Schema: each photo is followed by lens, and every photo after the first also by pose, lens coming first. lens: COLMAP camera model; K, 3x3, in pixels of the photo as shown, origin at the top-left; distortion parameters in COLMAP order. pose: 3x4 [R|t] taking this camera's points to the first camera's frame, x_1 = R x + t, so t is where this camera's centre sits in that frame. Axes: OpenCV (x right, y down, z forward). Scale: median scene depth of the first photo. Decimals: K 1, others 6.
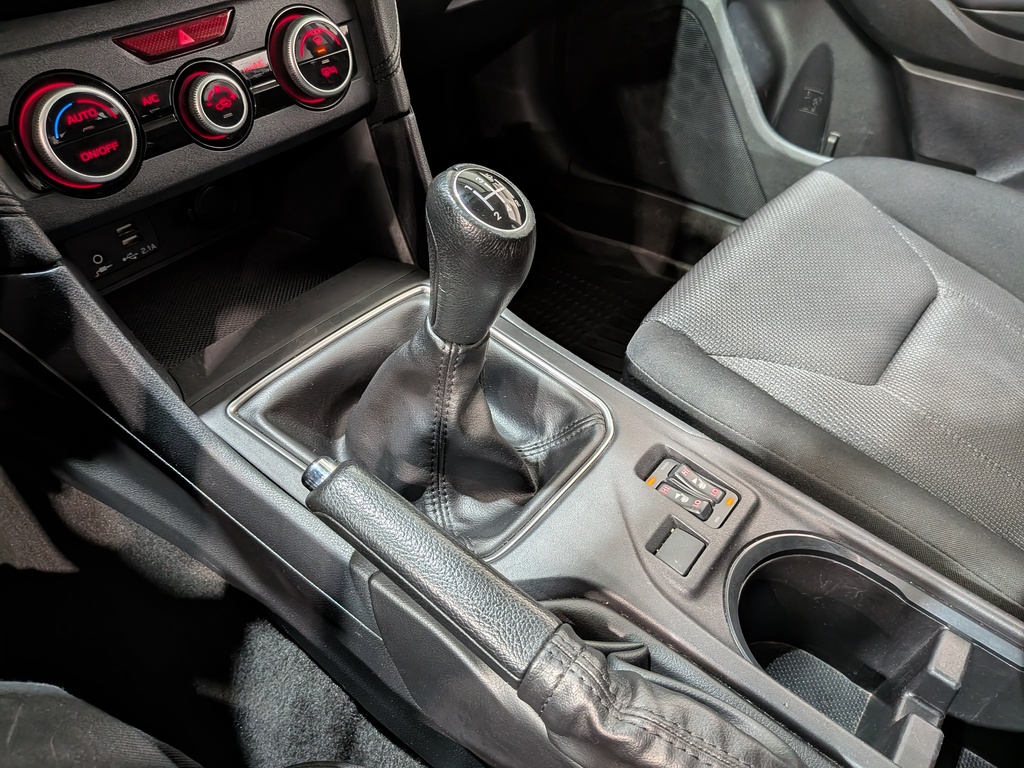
lens RADIAL K [[750.2, 0, 517.7], [0, 750.2, 382.9], [0, 0, 1]] dist [-0.006625, -0.008874]
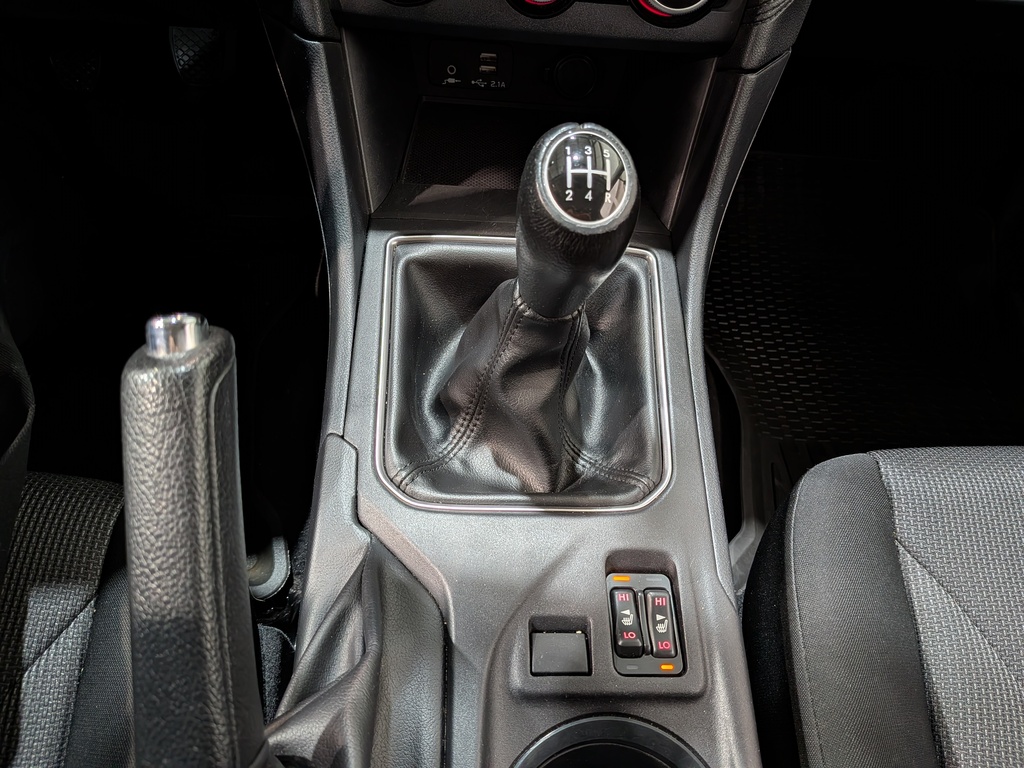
lens RADIAL K [[742.3, 0, 528.4], [0, 742.3, 395.4], [0, 0, 1]] dist [0.005917, -0.000589]
pose [[0.635647, 0.627646, -0.449458, 0.353111], [-0.571006, 0.774078, 0.273415, -0.192643], [0.519523, 0.082848, 0.850430, 0.218426]]
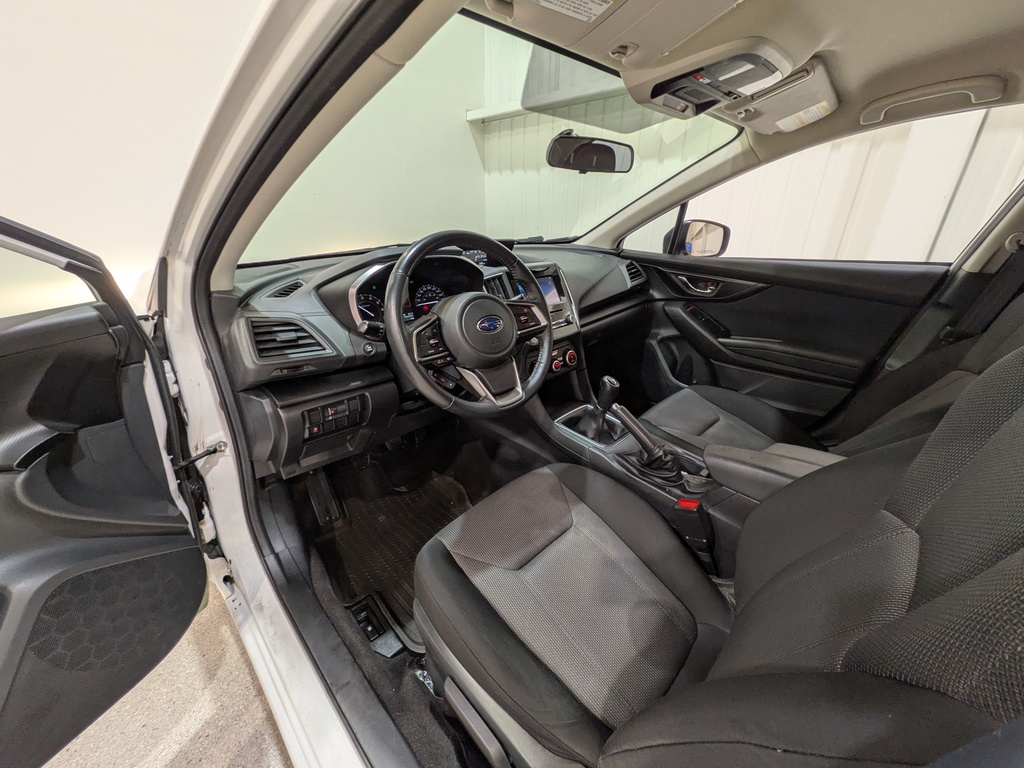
lens RADIAL K [[398.8, 0, 511.7], [0, 398.8, 384.2], [0, 0, 1]] dist [-0.000086, 0.000001]
pose [[0.992031, 0.025804, -0.123323, -0.351362], [-0.064340, 0.945309, -0.319766, 0.668706], [0.108327, 0.325153, 0.939436, -1.639101]]
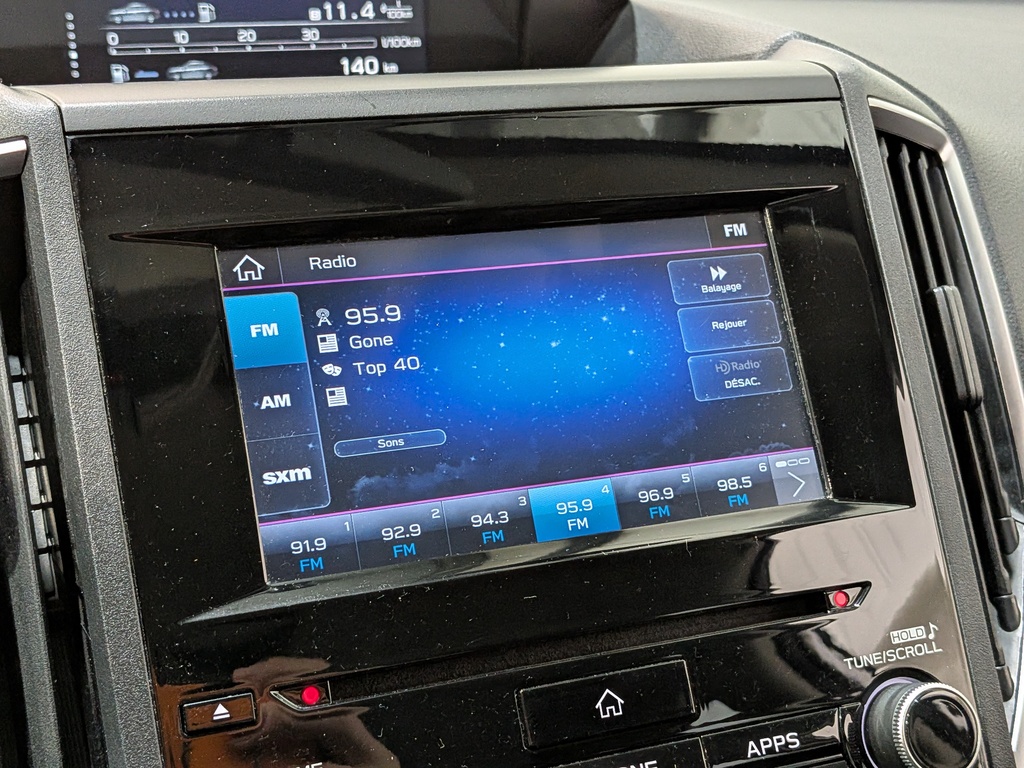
lens RADIAL K [[1512.0, 0, 501.2], [0, 1512.0, 383.9], [0, 0, 1]] dist [0.062412, -0.053387]
pose [[0.862120, 0.122167, -0.491757, -0.088772], [-0.322015, 0.881413, -0.345569, -0.481770], [0.391224, 0.456275, 0.799223, -0.005200]]
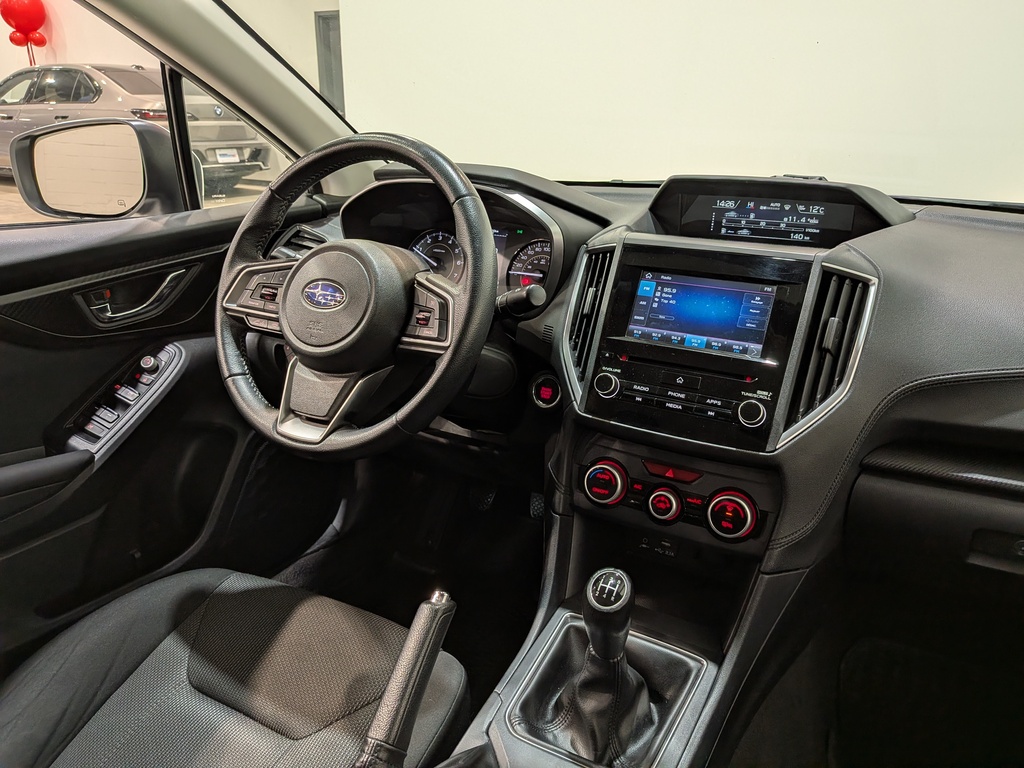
lens RADIAL K [[742.7, 0, 517.1], [0, 742.7, 383.1], [0, 0, 1]] dist [0.083357, -0.162588]
pose [[0.163668, 0.306059, -0.937838, 1.317209], [-0.671936, 0.730629, 0.121173, -0.580932], [0.722298, 0.610335, 0.325233, -0.152054]]
